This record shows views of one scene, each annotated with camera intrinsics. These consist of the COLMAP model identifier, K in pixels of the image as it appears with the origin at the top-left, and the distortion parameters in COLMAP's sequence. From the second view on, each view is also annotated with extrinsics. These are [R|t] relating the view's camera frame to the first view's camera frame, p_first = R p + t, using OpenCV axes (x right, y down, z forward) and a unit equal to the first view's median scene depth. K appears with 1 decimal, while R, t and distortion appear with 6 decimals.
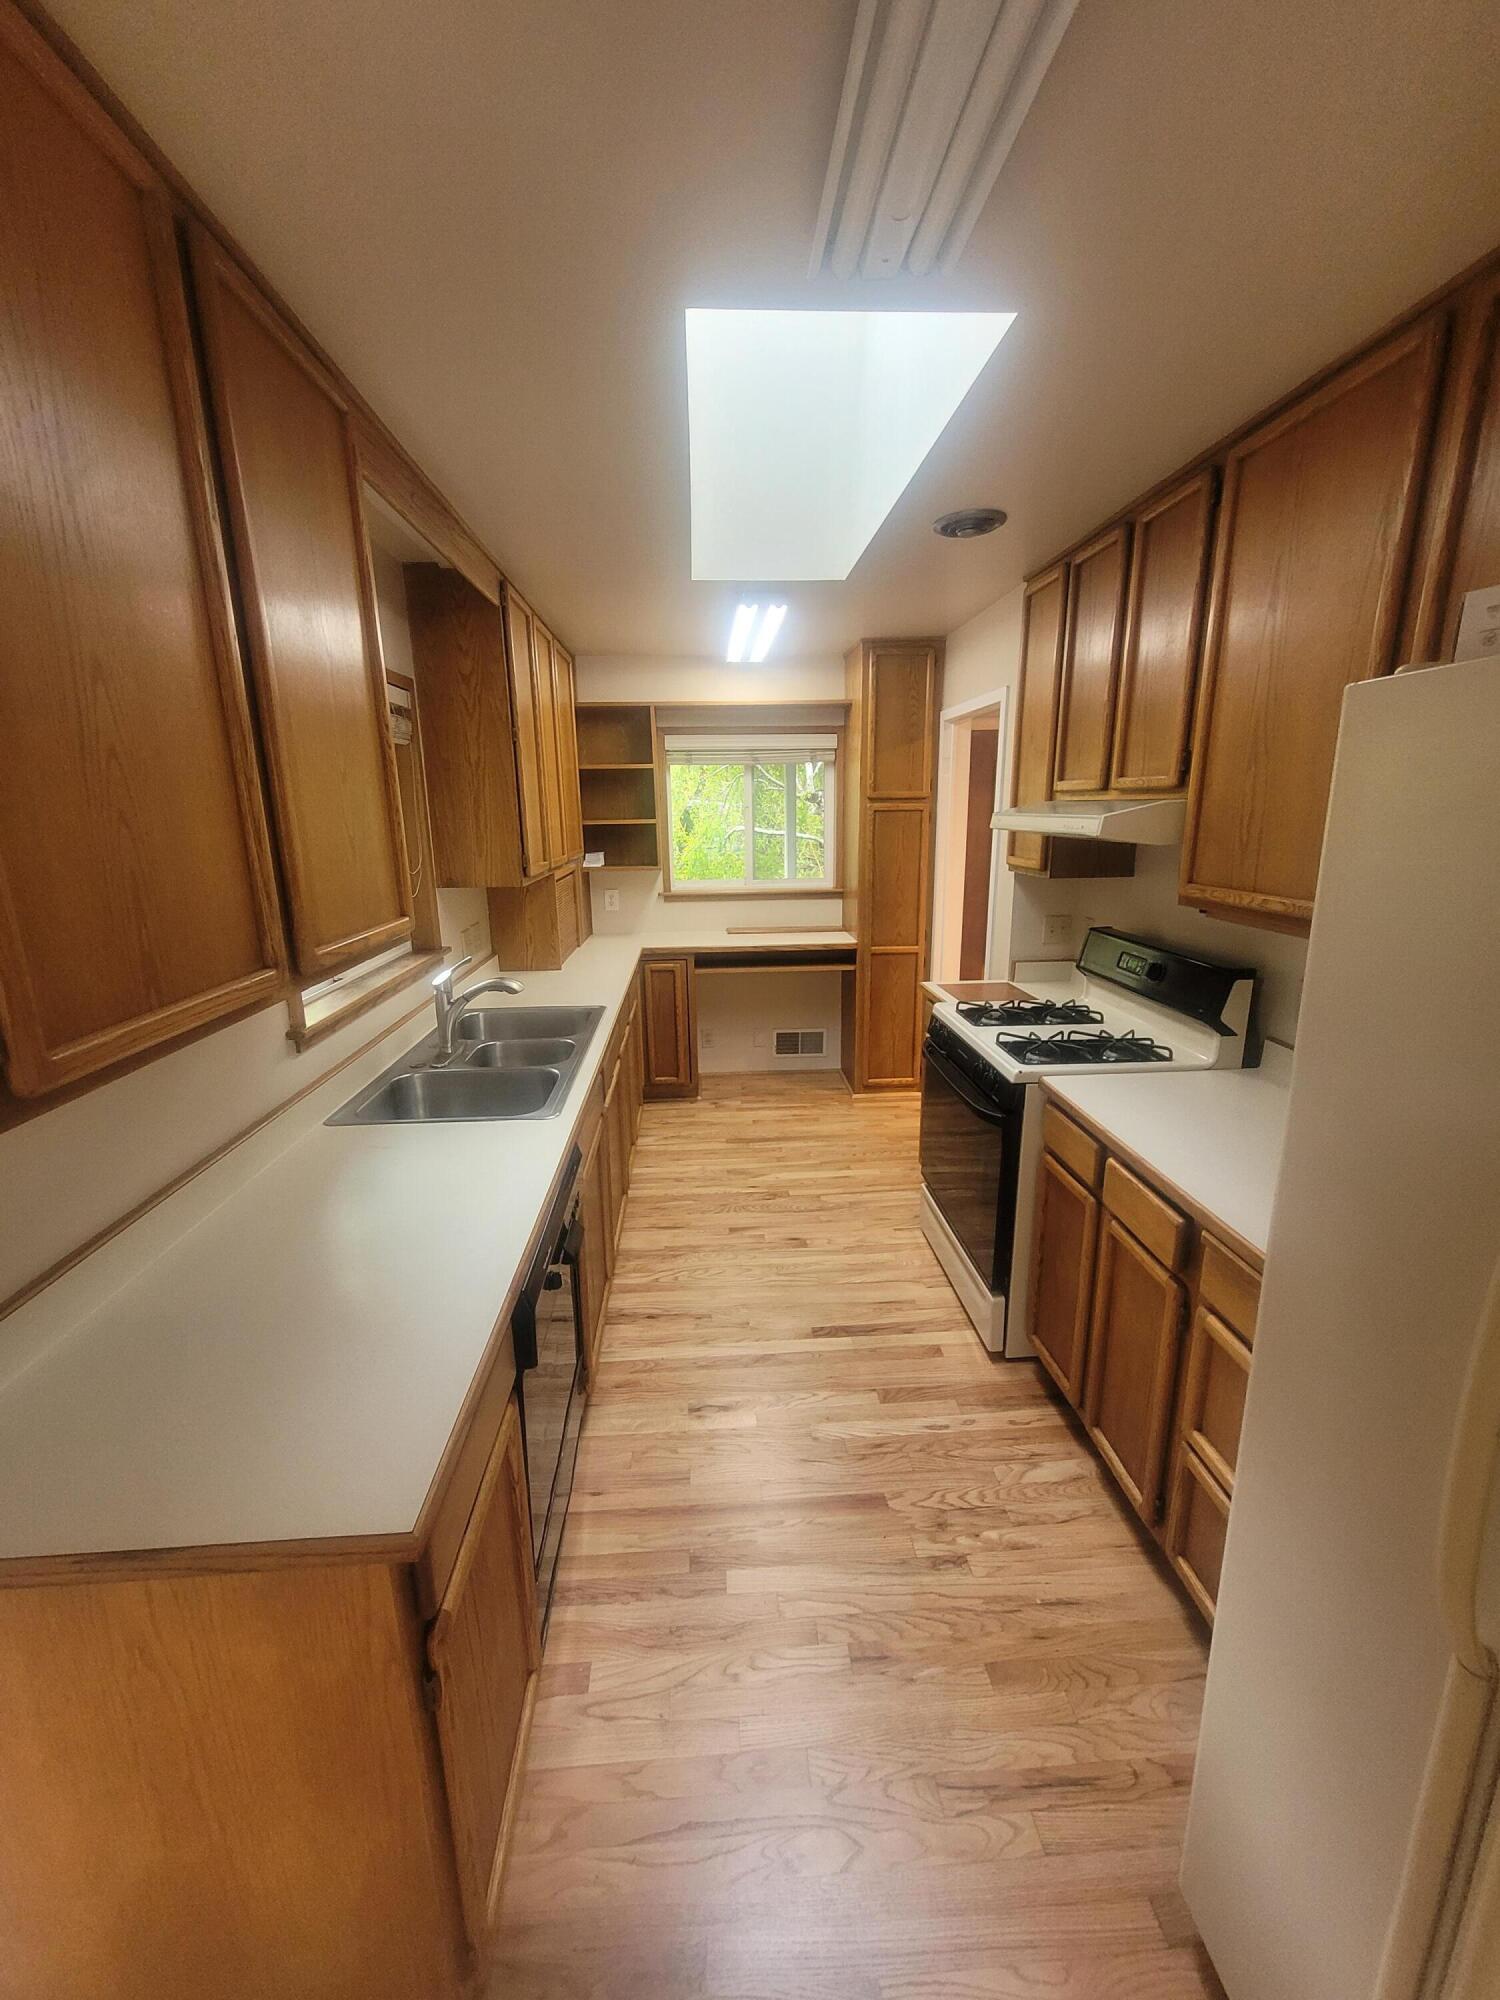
lens RADIAL K [[792.1, 0, 742.6], [0, 792.1, 999.6], [0, 0, 1]] dist [0.006333, -0.001192]
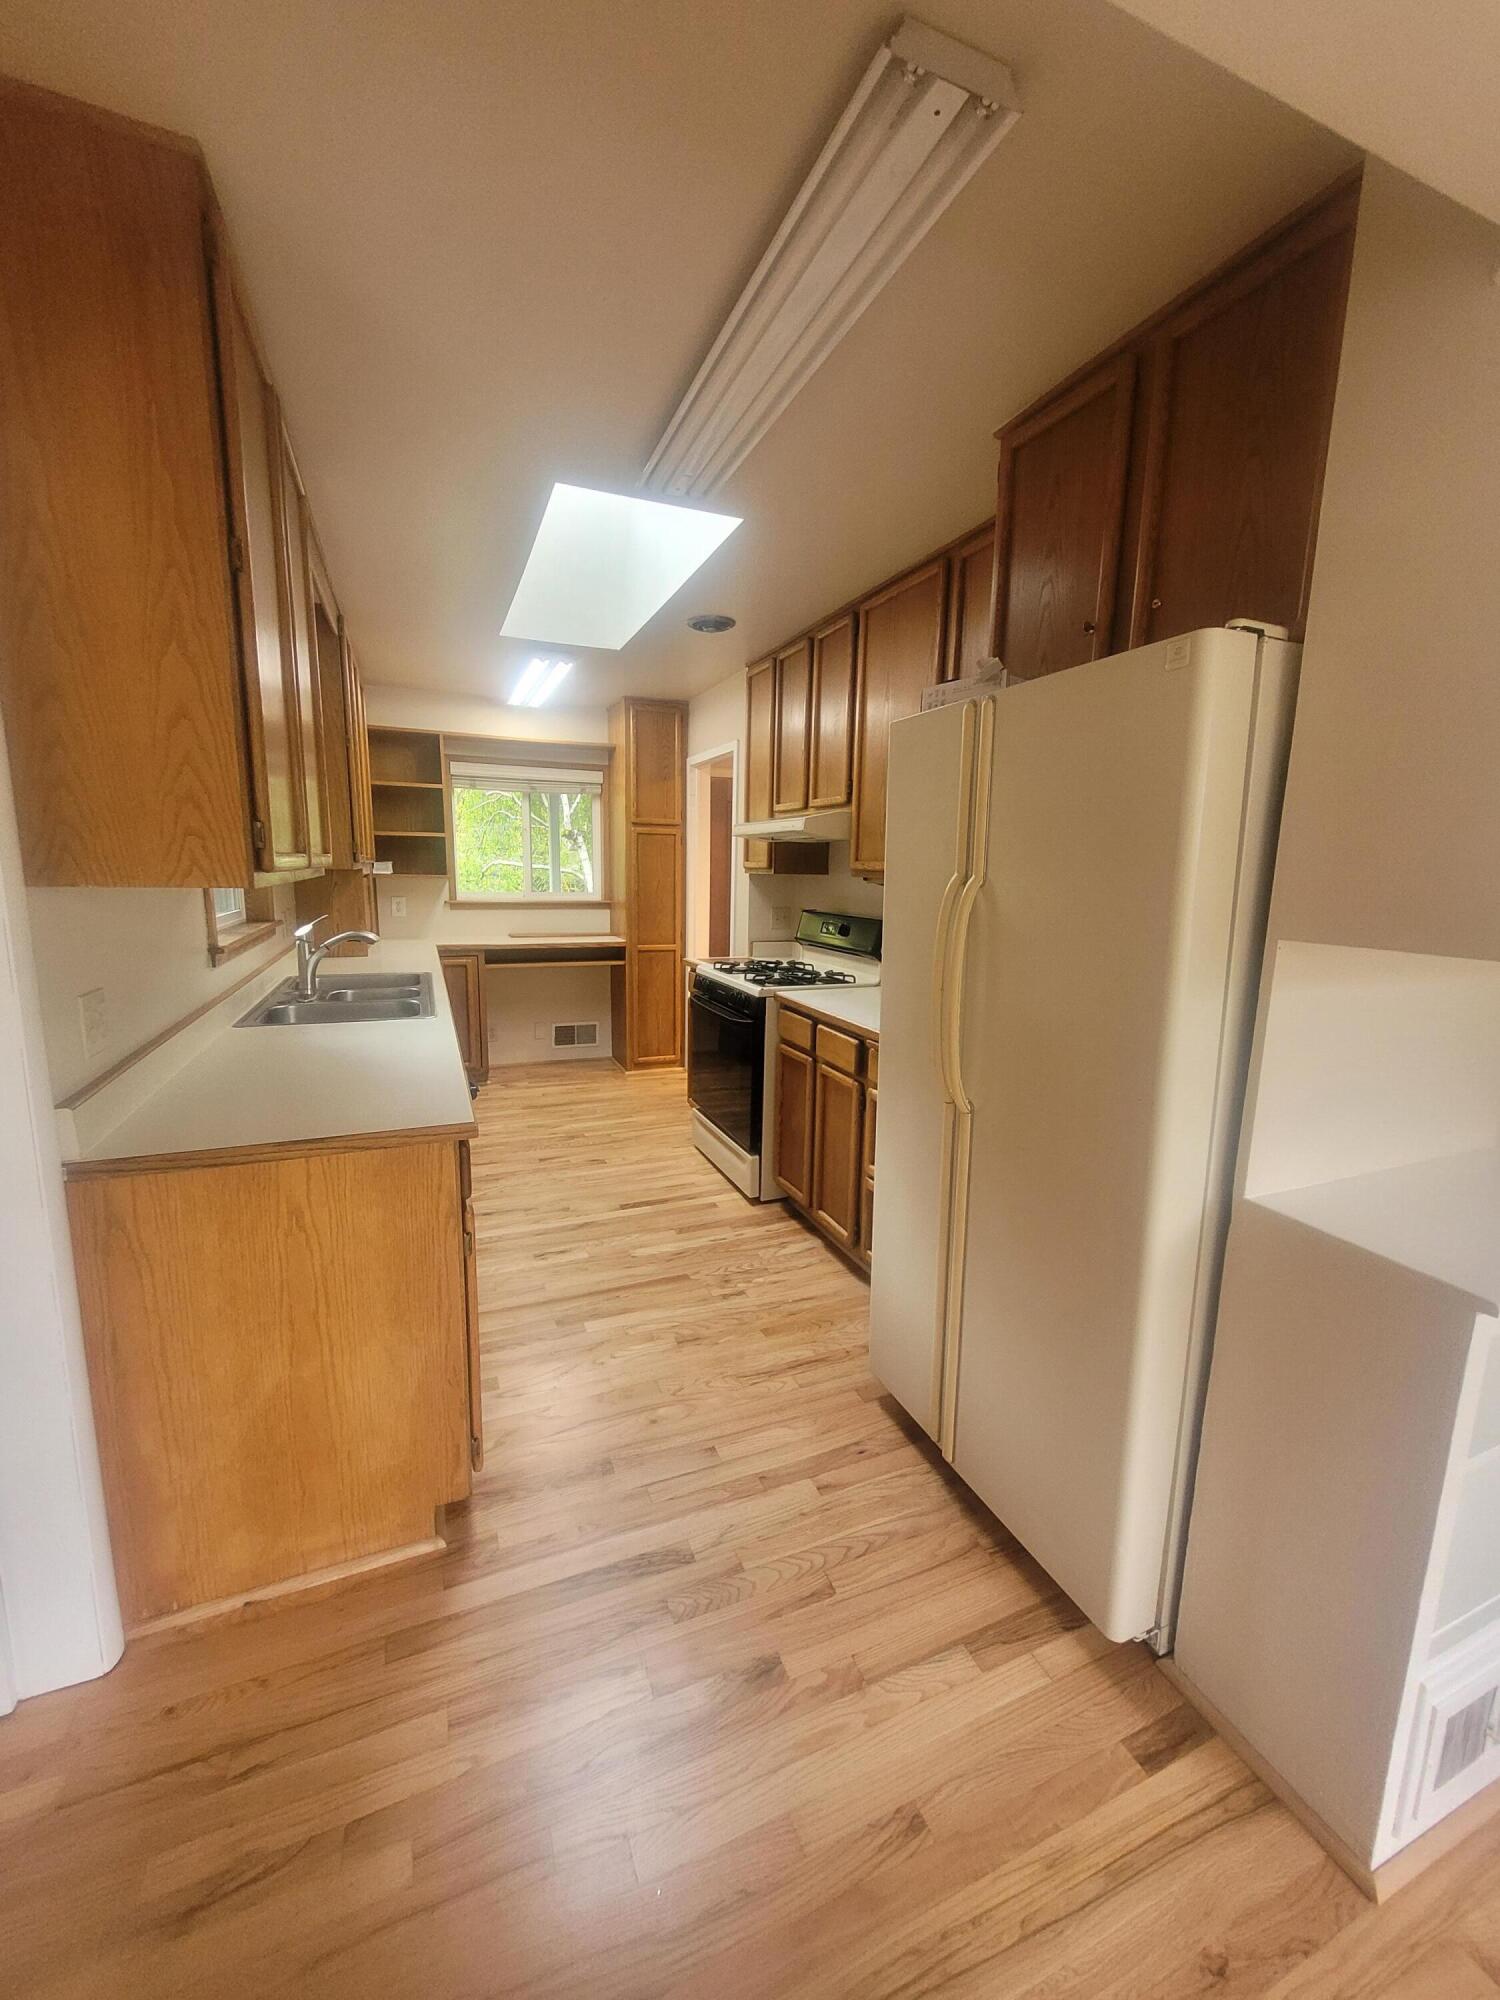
lens RADIAL K [[792.1, 0, 745.4], [0, 792.1, 997.1], [0, 0, 1]] dist [0.006333, -0.001192]
pose [[0.944763, -0.020990, 0.327082, -0.142758], [0.045699, 0.996635, -0.068041, 0.182971], [-0.324554, 0.079229, 0.942543, -0.333726]]
